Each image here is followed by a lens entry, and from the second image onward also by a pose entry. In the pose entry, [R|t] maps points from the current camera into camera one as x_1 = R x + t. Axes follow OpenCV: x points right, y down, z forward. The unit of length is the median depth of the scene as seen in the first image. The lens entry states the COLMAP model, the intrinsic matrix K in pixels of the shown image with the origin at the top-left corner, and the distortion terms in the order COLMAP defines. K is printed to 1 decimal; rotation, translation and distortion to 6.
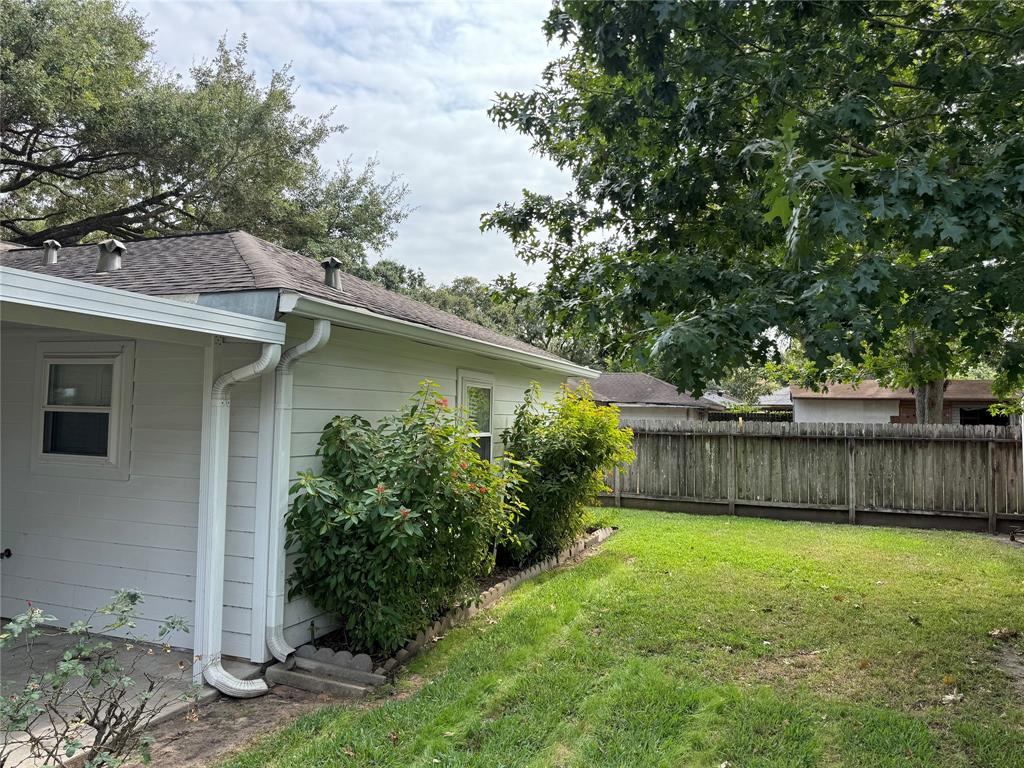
lens RADIAL K [[728.5, 0, 511.0], [0, 728.5, 376.7], [0, 0, 1]] dist [0.008990, -0.011528]
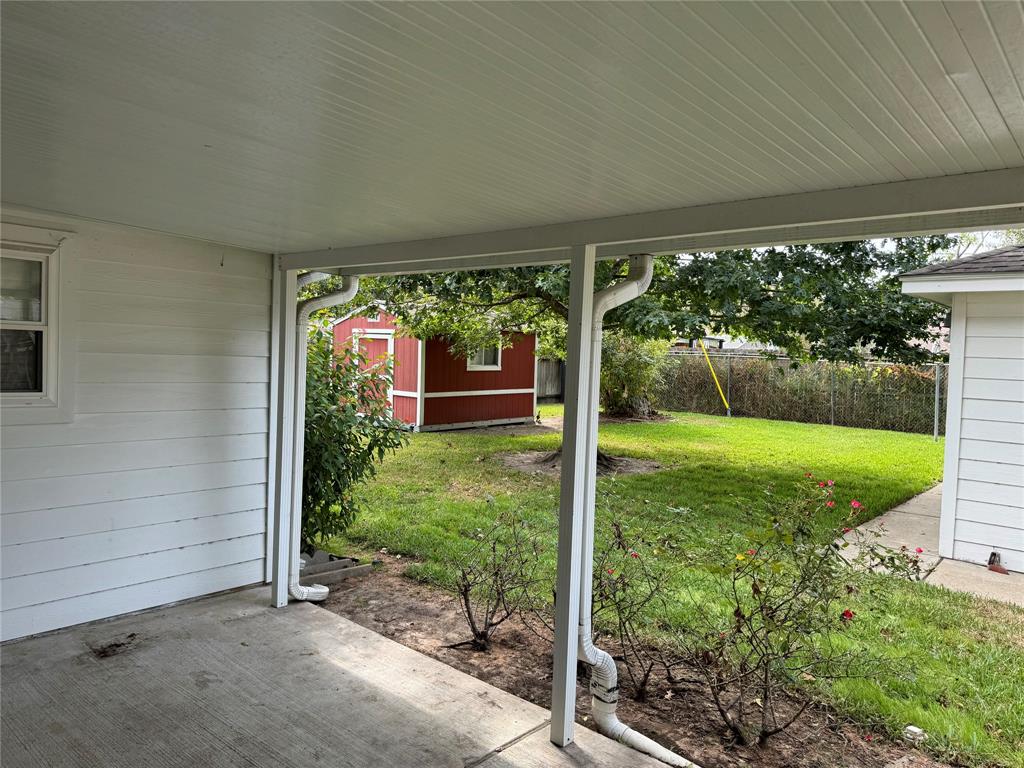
lens RADIAL K [[728.5, 0, 505.2], [0, 728.5, 381.2], [0, 0, 1]] dist [0.008990, -0.011528]
pose [[0.349242, -0.044068, 0.935996, -0.525300], [-0.081237, 0.993709, 0.077097, 0.003470], [-0.933504, -0.102962, 0.343465, 0.166198]]
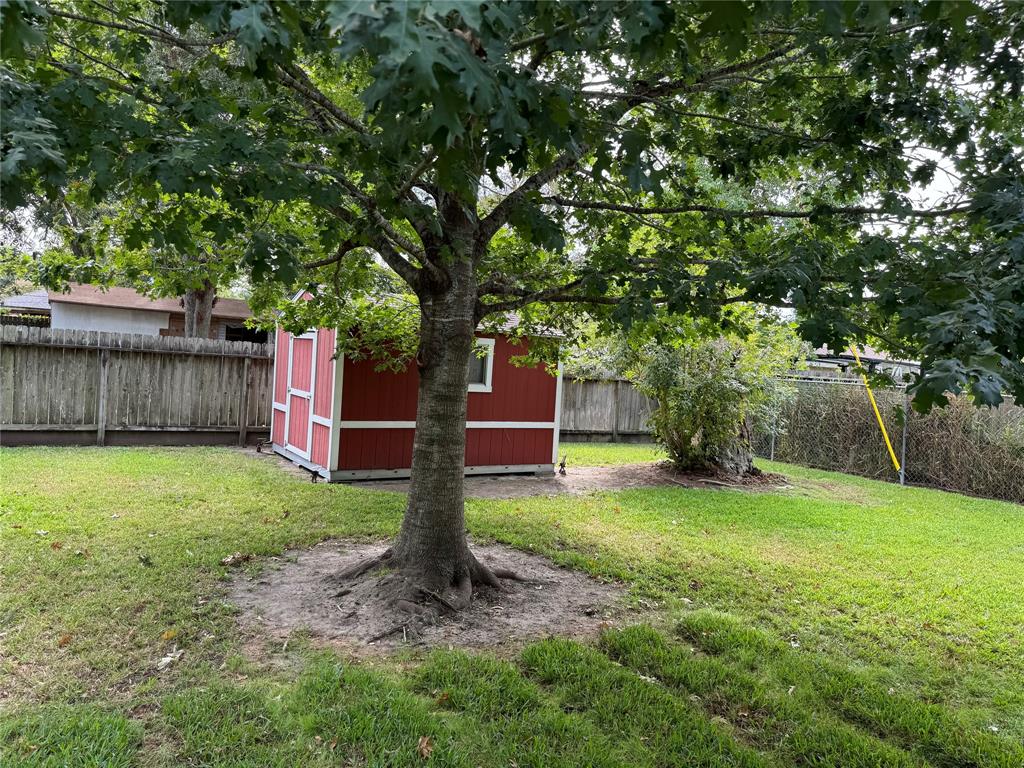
lens RADIAL K [[728.5, 0, 519.1], [0, 728.5, 380.7], [0, 0, 1]] dist [0.008990, -0.011528]
pose [[0.597362, 0.005788, 0.801951, 0.063841], [-0.105148, 0.991907, 0.071164, 0.007703], [-0.795049, -0.126834, 0.593136, 0.083914]]
